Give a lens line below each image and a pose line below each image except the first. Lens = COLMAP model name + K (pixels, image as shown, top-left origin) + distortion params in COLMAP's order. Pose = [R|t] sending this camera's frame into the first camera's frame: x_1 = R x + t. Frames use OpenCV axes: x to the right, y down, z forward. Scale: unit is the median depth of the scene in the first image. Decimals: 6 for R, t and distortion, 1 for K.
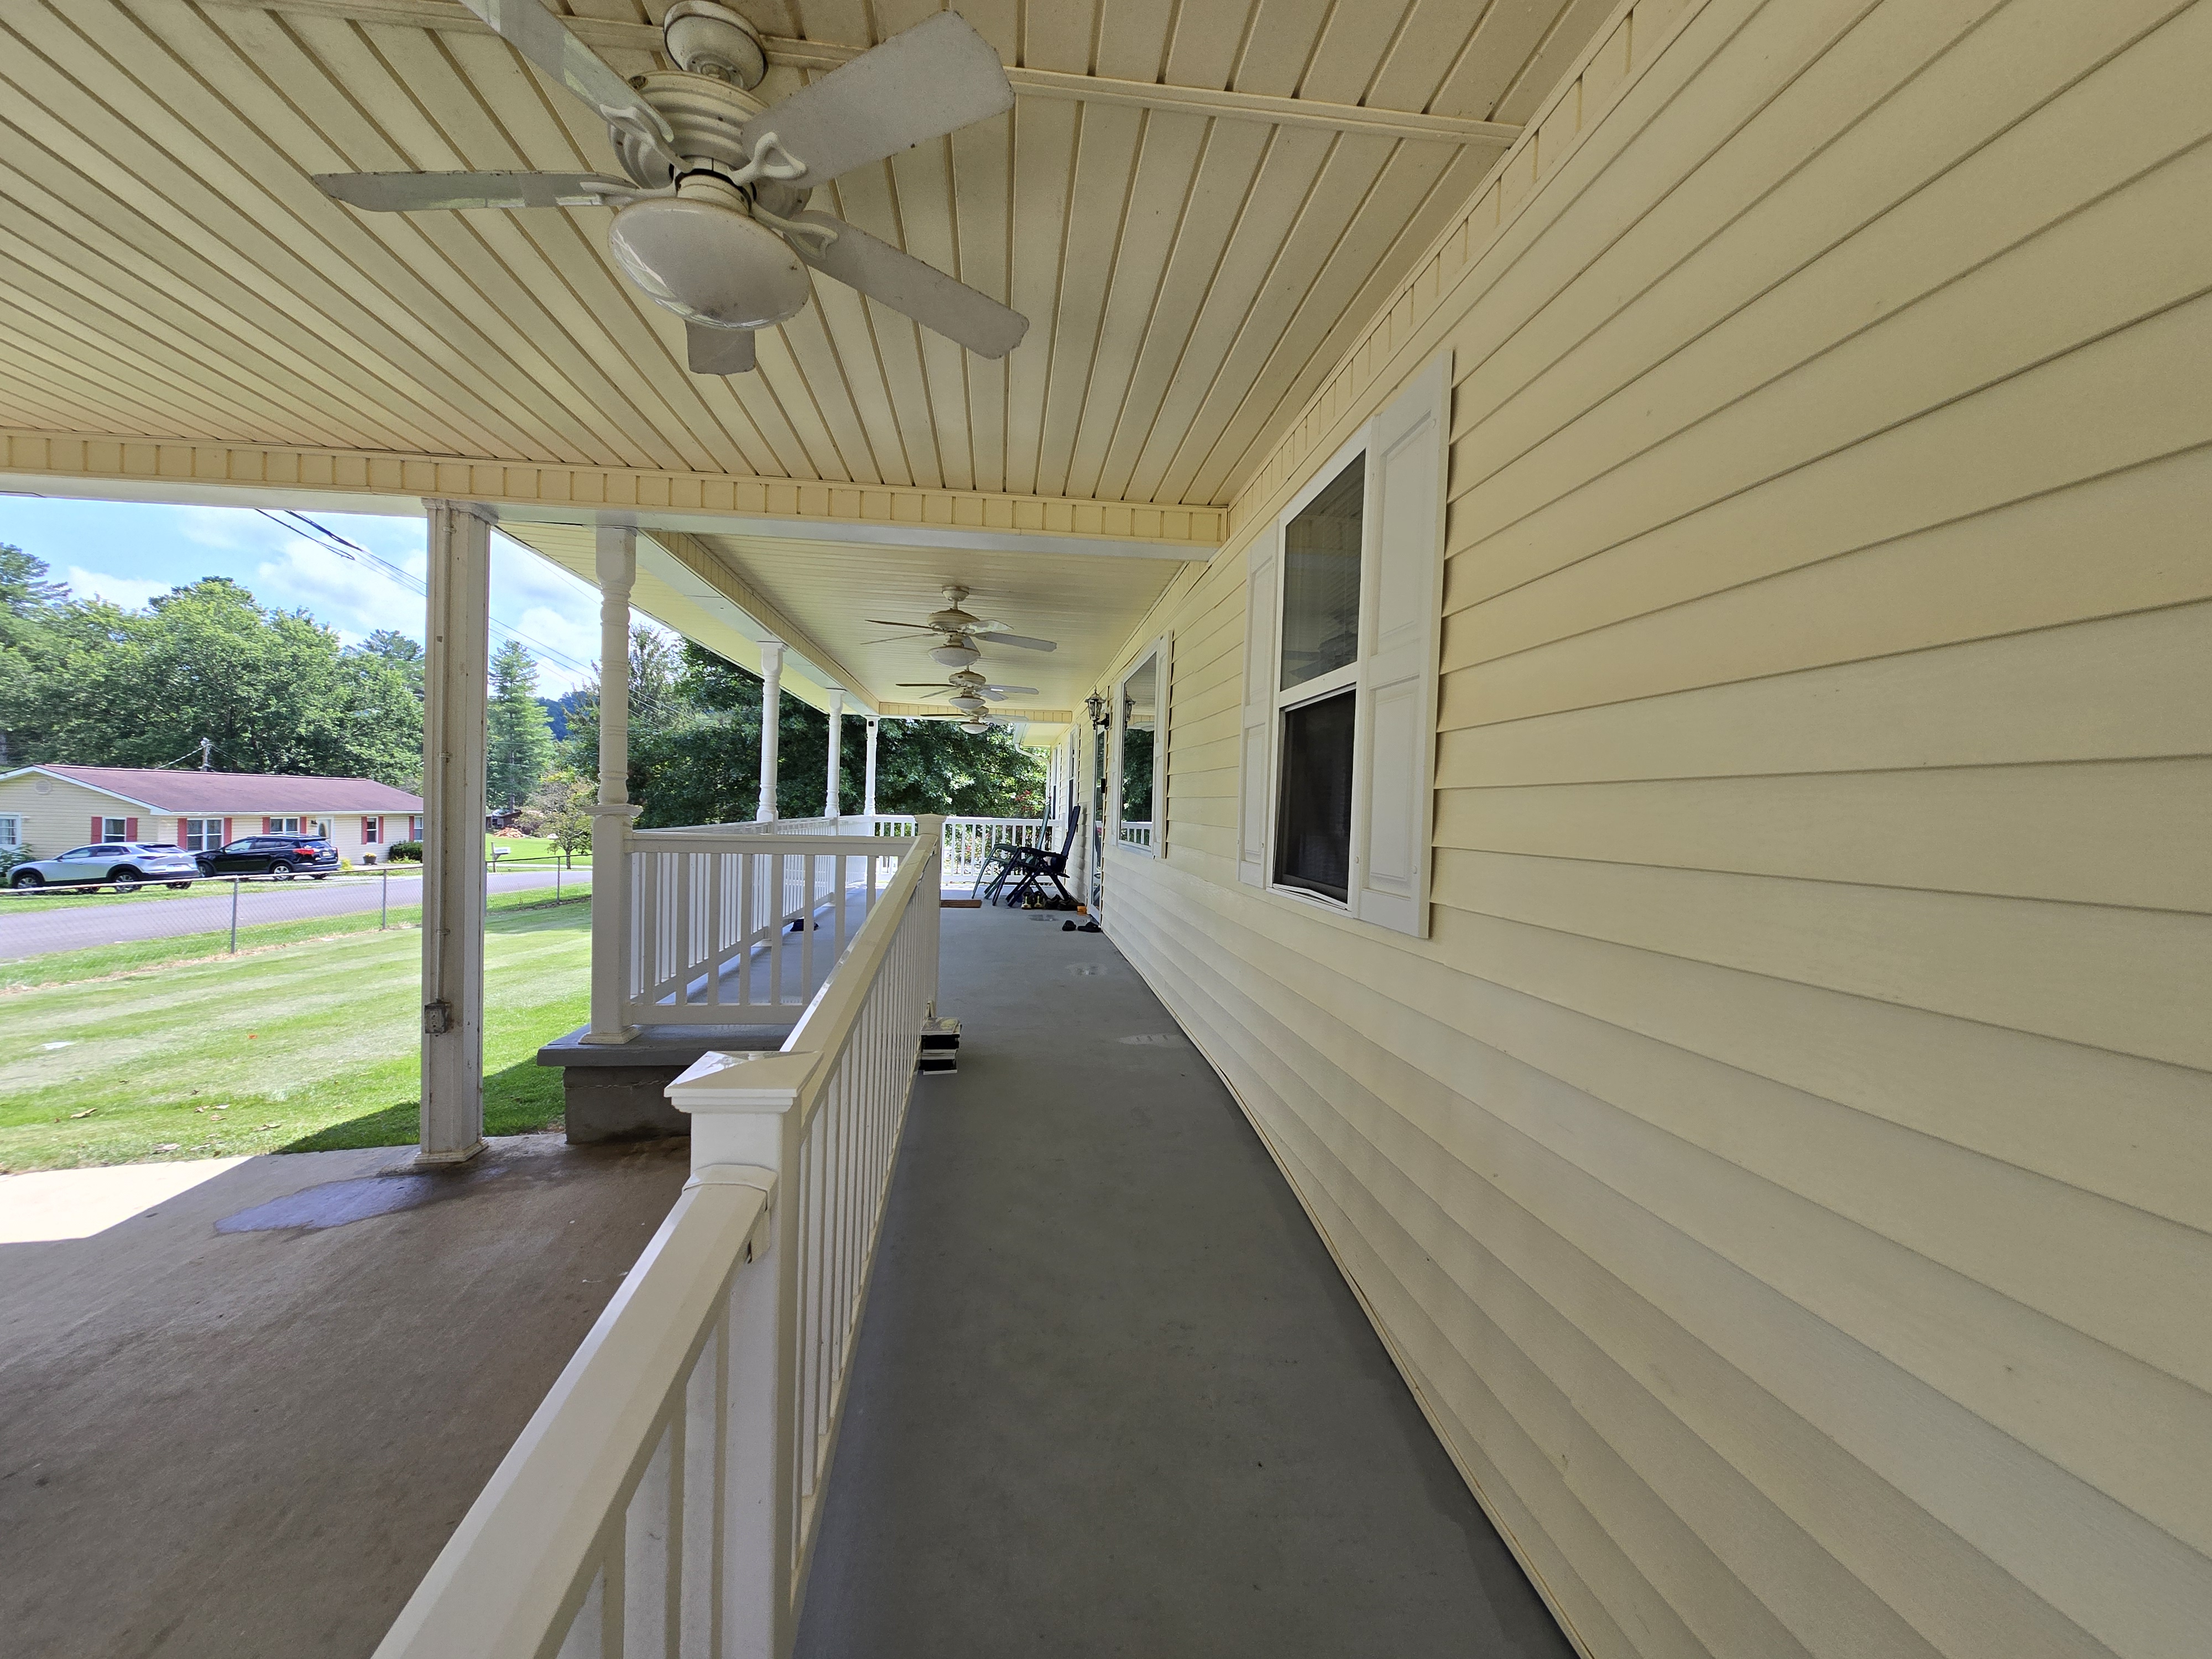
lens RADIAL K [[902.6, 0, 1111.6], [0, 902.6, 826.6], [0, 0, 1]] dist [-0.001475, -0.000462]
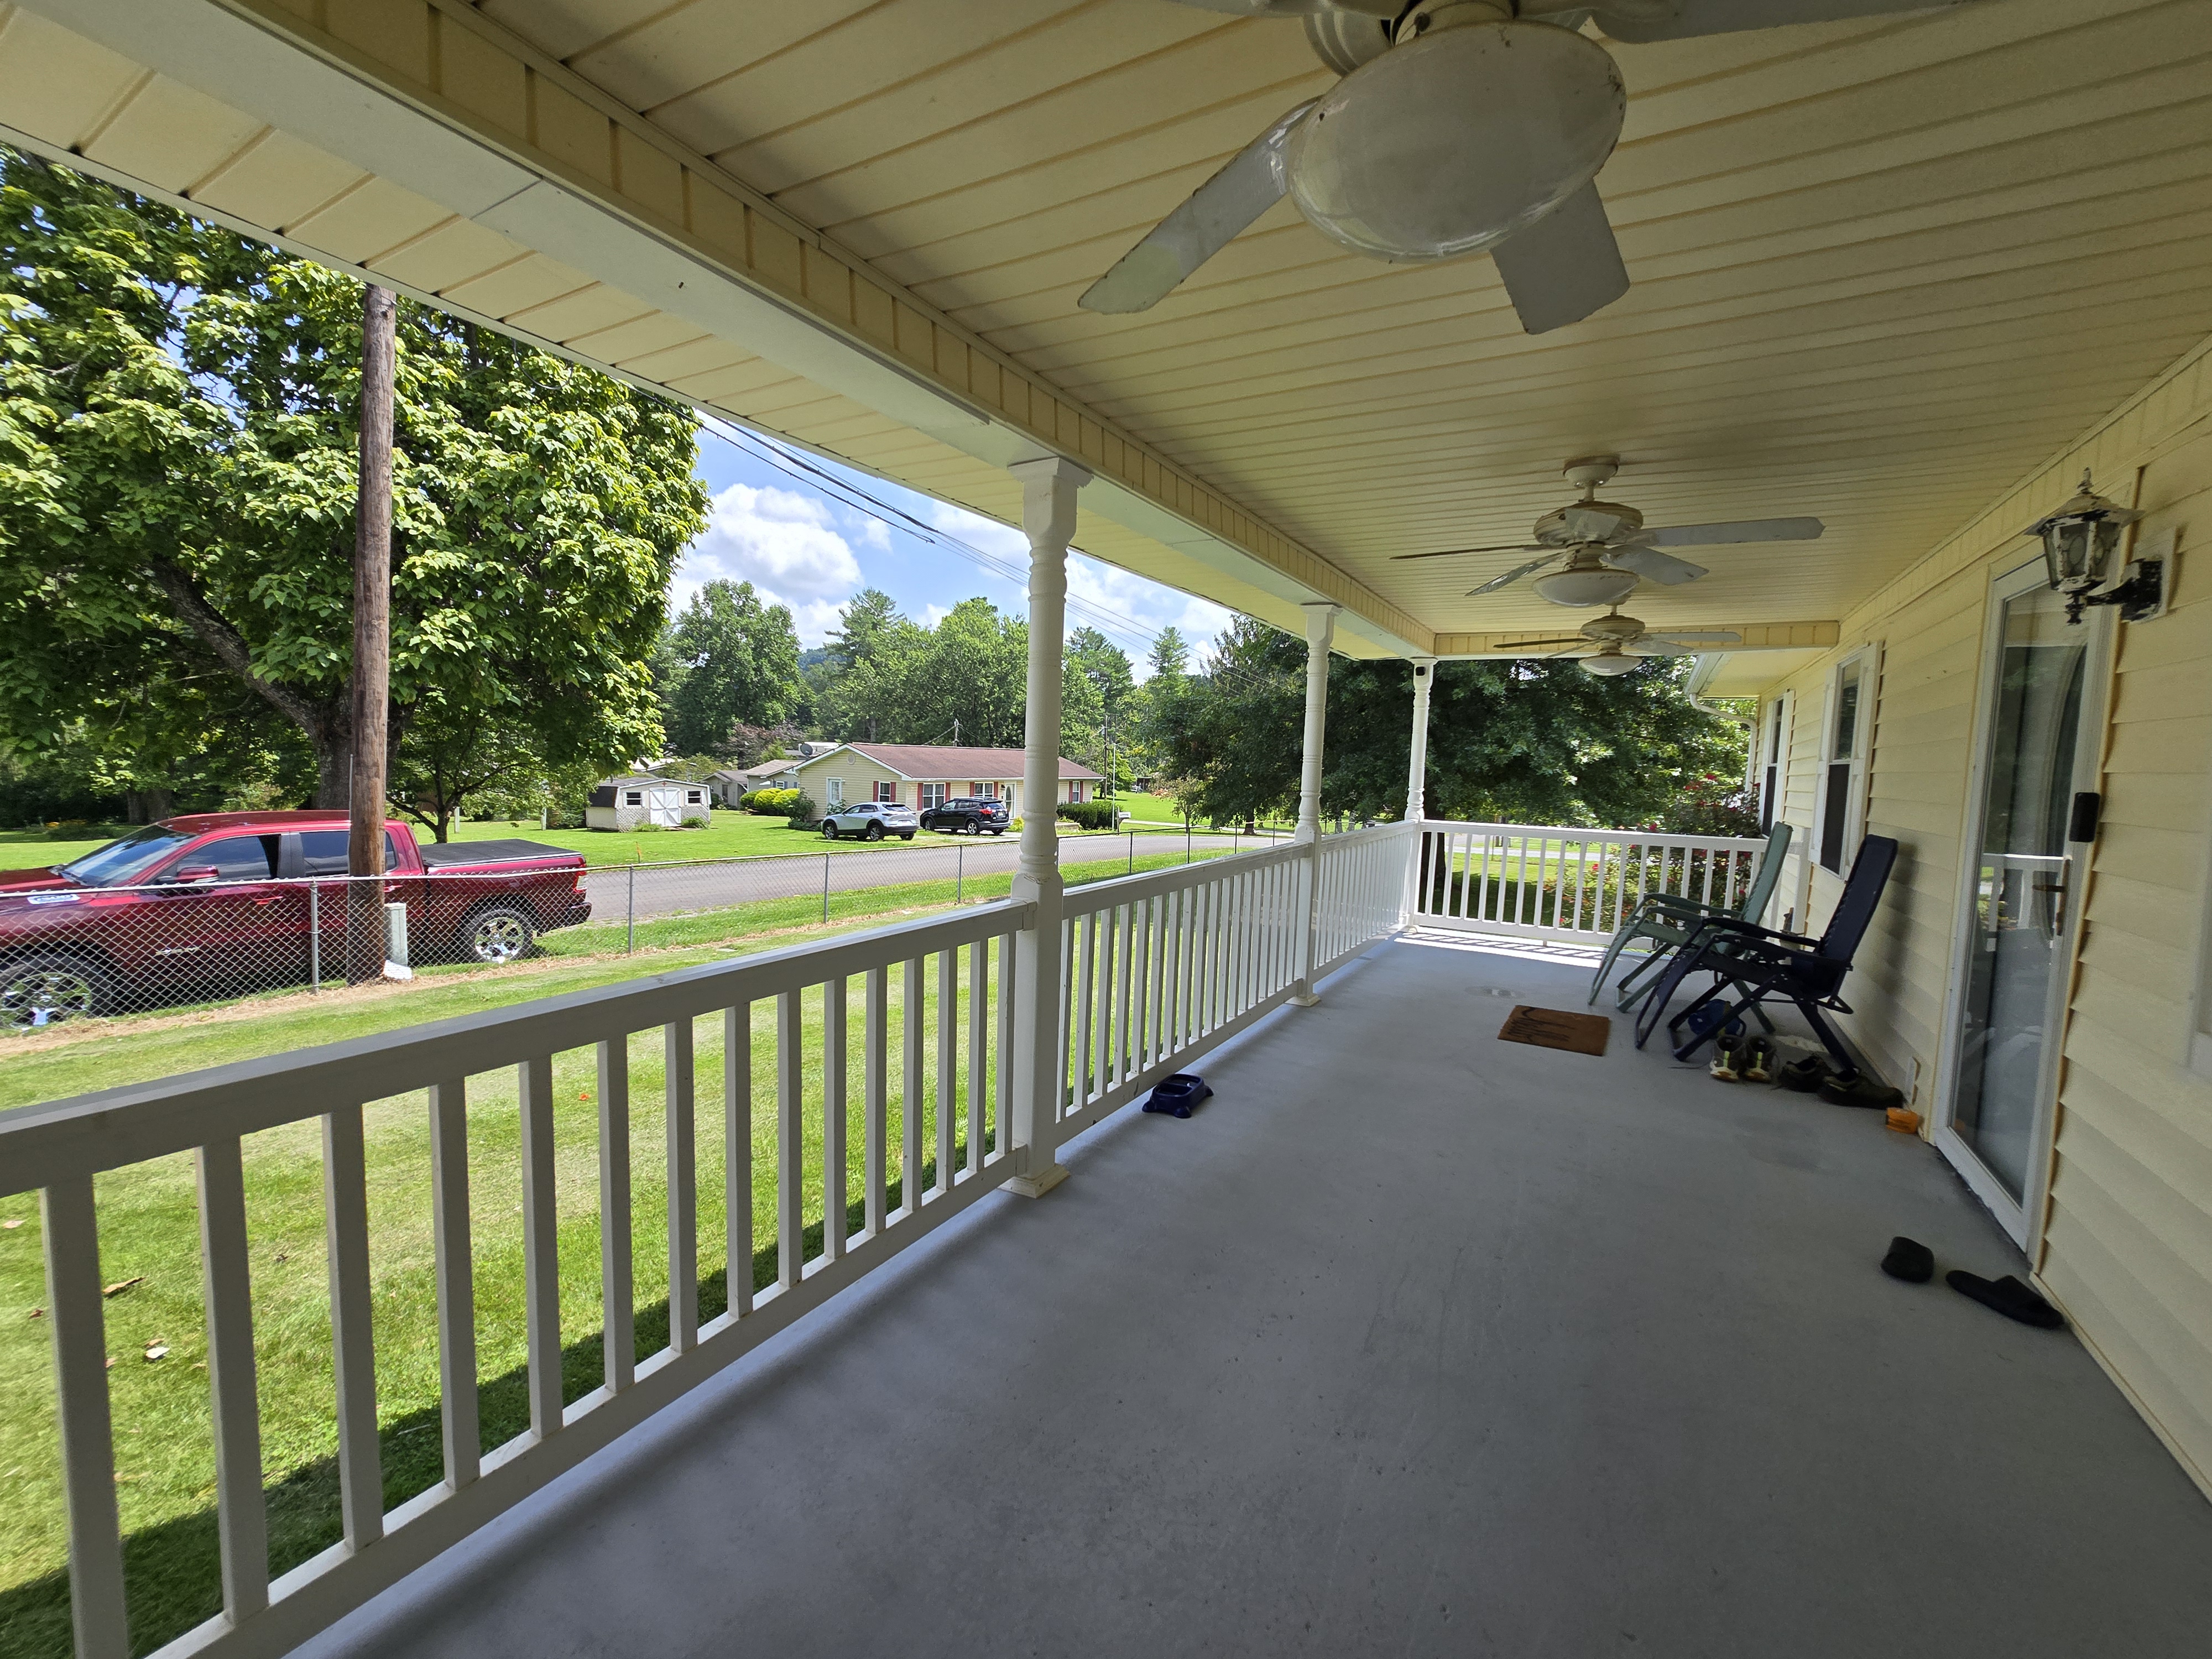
lens RADIAL K [[902.6, 0, 1111.6], [0, 902.6, 826.6], [0, 0, 1]] dist [-0.001475, -0.000462]
pose [[0.789999, 0.043342, -0.611574, -0.023179], [-0.018303, 0.998721, 0.047137, -0.014581], [0.612834, -0.026045, 0.789782, 0.166552]]
